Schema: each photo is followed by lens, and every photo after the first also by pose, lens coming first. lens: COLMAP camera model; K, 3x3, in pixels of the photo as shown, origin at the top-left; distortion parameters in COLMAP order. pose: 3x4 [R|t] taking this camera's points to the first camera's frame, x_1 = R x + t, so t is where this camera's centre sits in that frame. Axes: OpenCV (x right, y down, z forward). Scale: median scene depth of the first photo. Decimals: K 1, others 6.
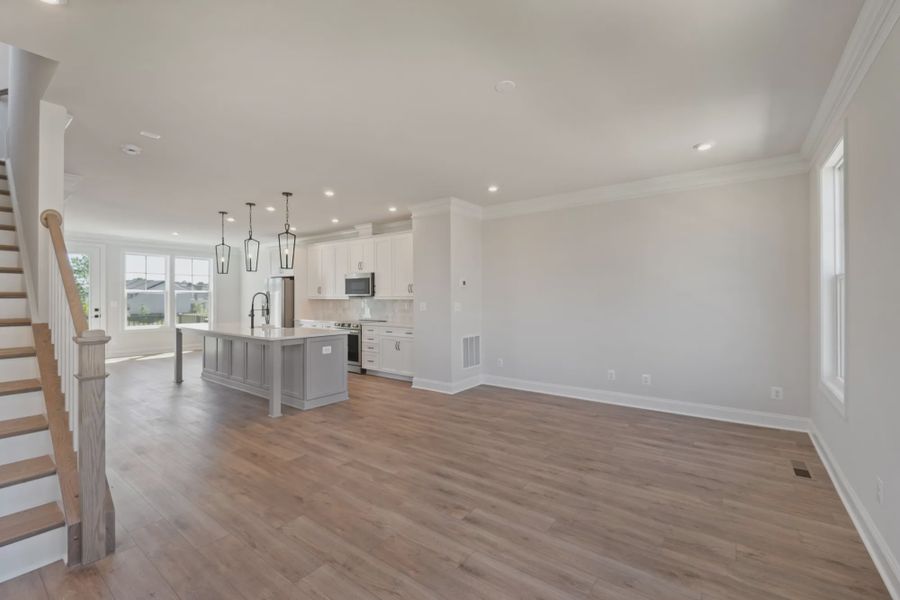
lens RADIAL K [[388.3, 0, 447.9], [0, 388.3, 295.8], [0, 0, 1]] dist [0.000621, -0.000026]
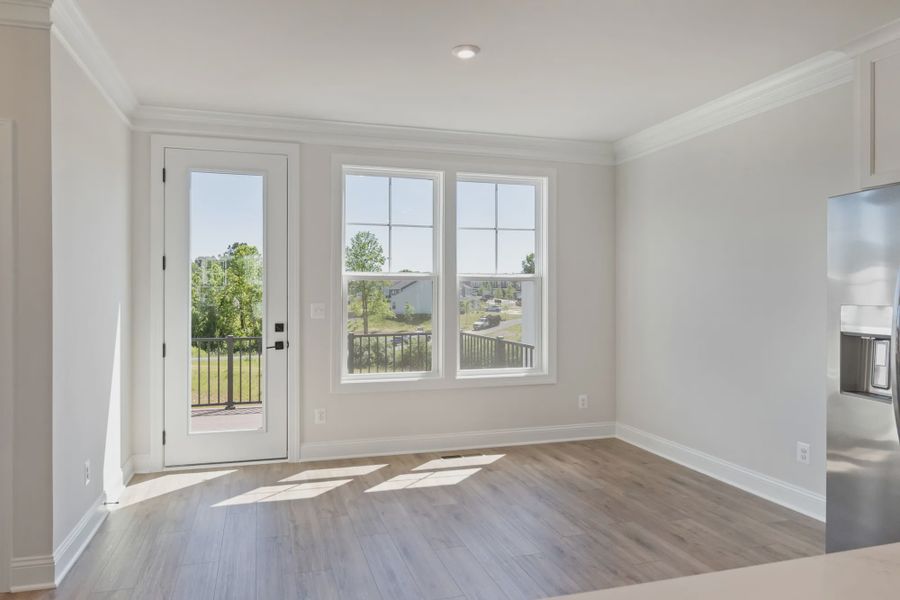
lens RADIAL K [[388.3, 0, 447.9], [0, 388.3, 295.8], [0, 0, 1]] dist [0.000621, -0.000026]
pose [[0.833872, 0.003226, -0.551949, -0.542231], [0.002166, 0.999956, 0.009116, 0.003701], [0.551954, -0.008797, 0.833828, 0.740735]]
